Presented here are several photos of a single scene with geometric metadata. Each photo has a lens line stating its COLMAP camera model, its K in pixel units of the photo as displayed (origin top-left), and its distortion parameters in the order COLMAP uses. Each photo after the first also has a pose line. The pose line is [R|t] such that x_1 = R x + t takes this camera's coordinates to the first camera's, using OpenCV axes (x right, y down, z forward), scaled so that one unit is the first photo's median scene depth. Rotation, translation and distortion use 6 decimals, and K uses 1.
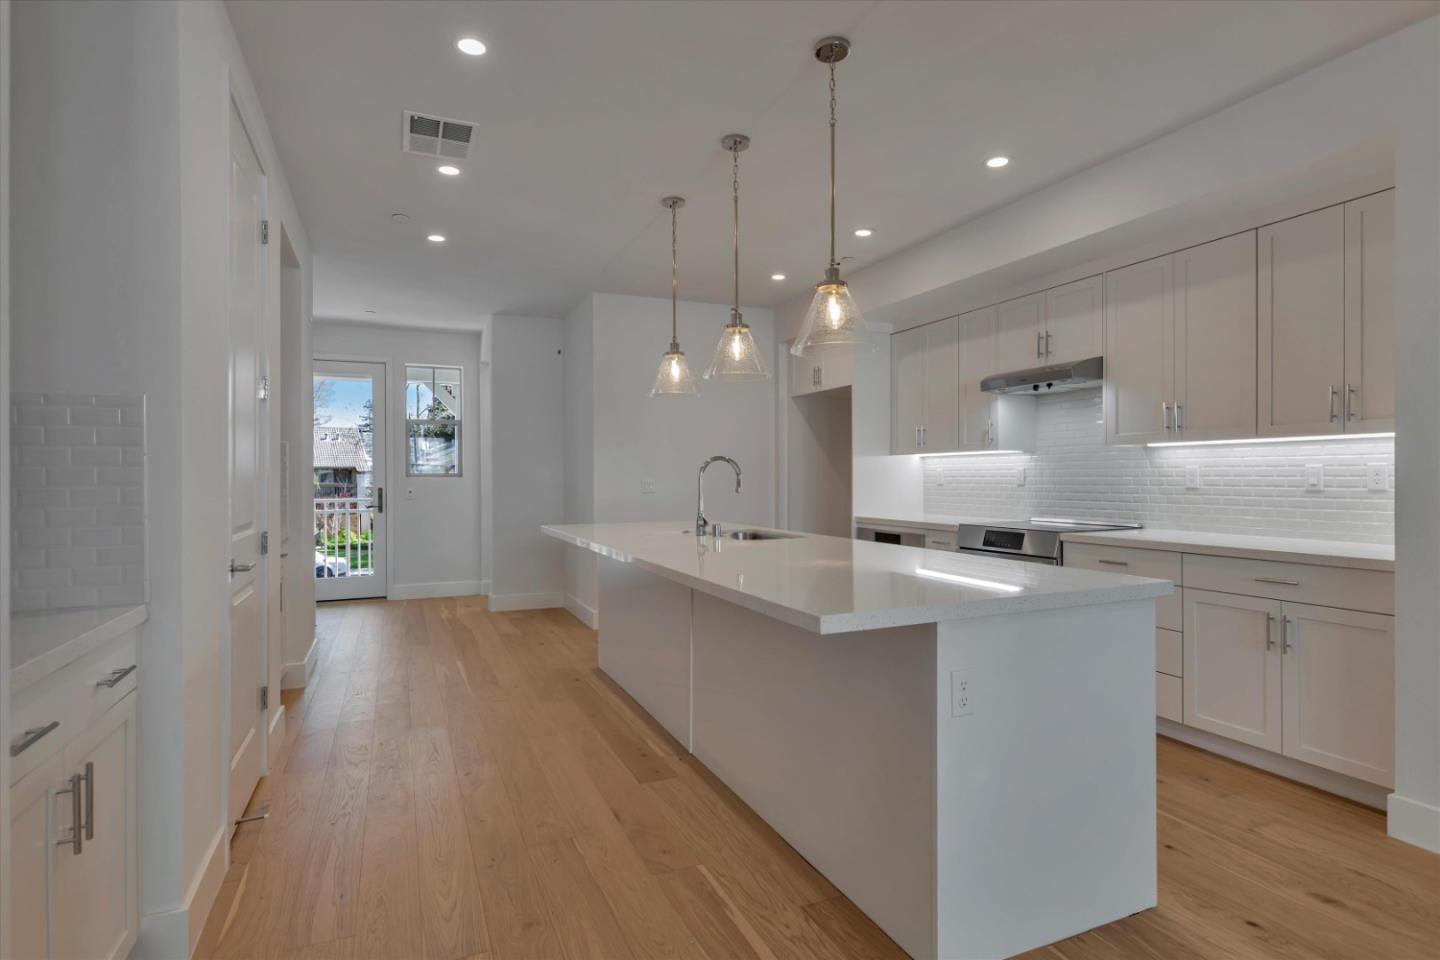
lens RADIAL K [[751.2, 0, 720.0], [0, 751.2, 480.0], [0, 0, 1]] dist [-0.000801, -0.000625]
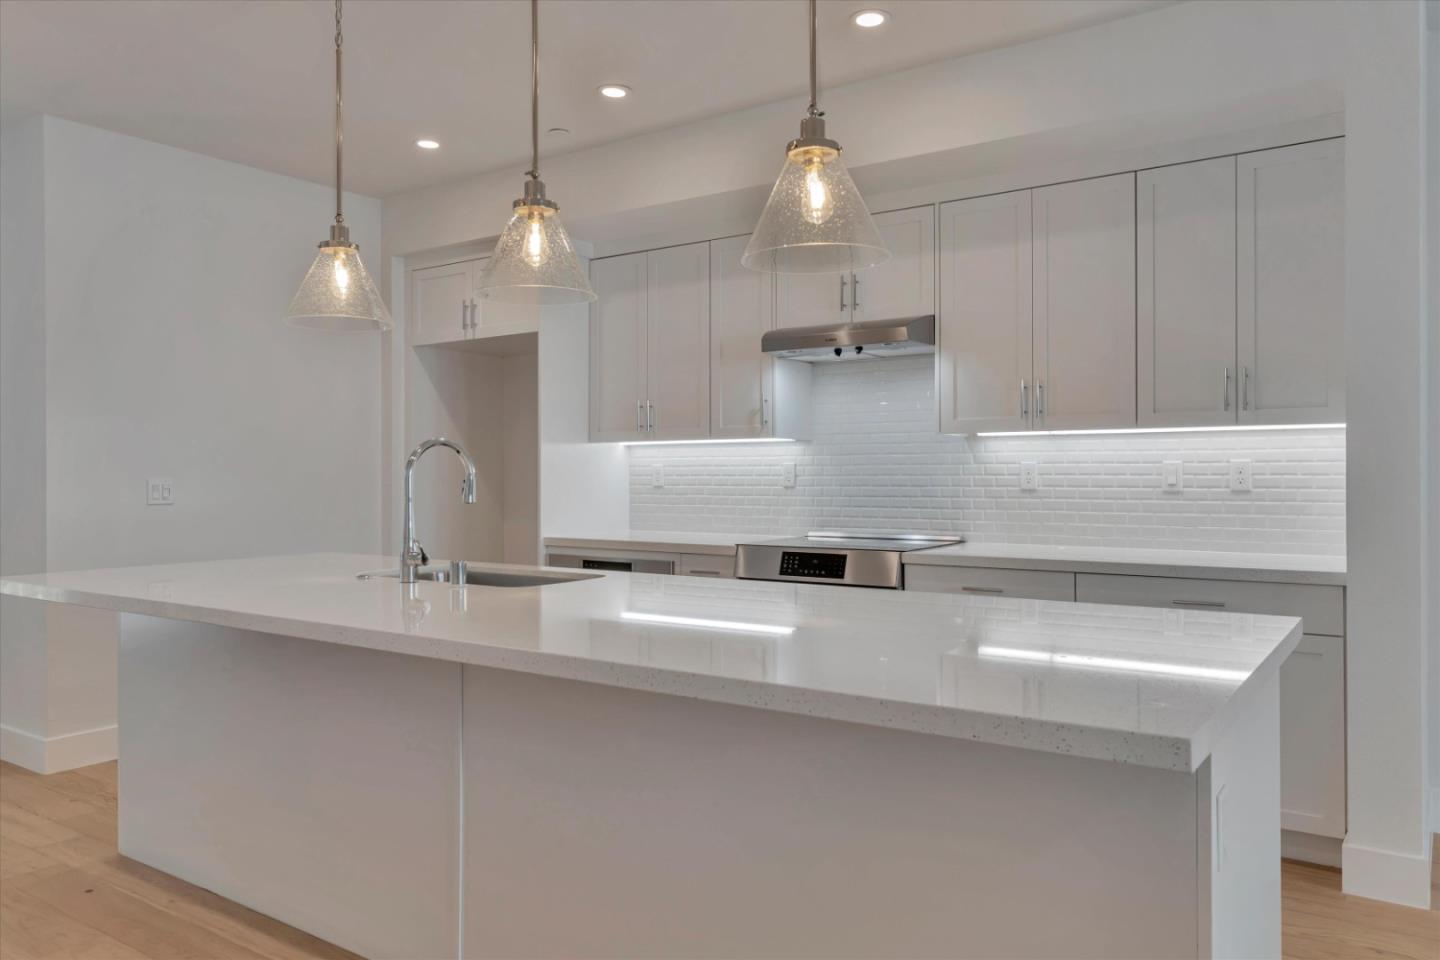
lens RADIAL K [[1041.3, 0, 720.0], [0, 1041.3, 480.0], [0, 0, 1]] dist [0.002120, 0.005103]
pose [[0.852399, -0.002603, 0.522885, -0.215034], [0.002373, 0.999997, 0.001108, -0.001296], [-0.522886, 0.000296, 0.852402, 0.221641]]
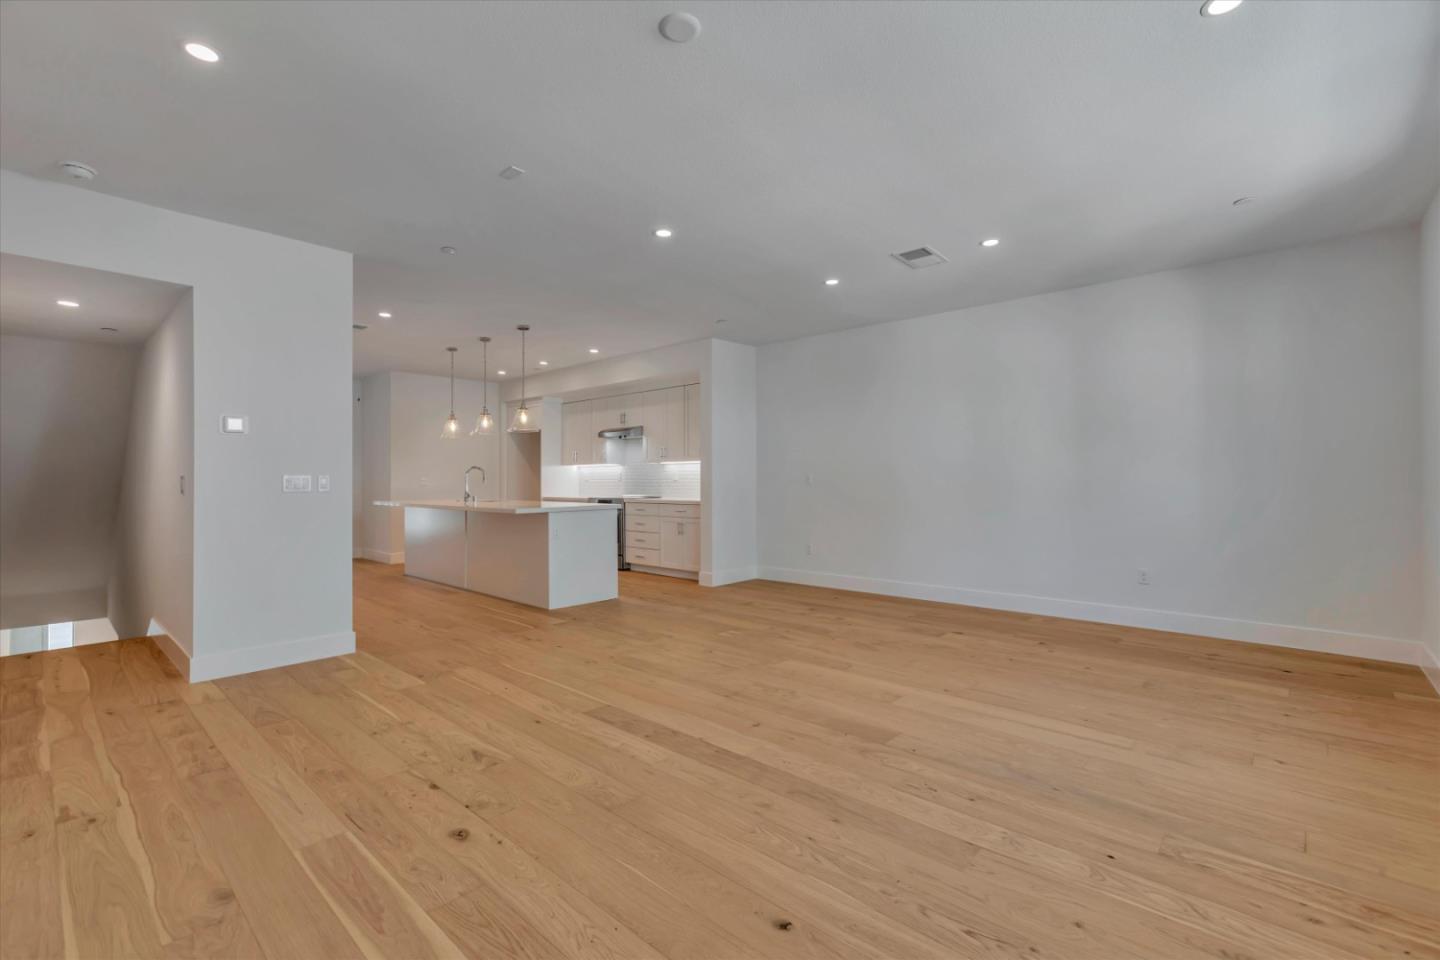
lens RADIAL K [[668.6, 0, 720.0], [0, 668.6, 480.0], [0, 0, 1]] dist [-0.014014, -0.000608]
pose [[0.921364, -0.001245, 0.388698, -0.096341], [0.002811, 0.999990, -0.003459, 0.016810], [-0.388690, 0.004280, 0.921359, -1.063366]]
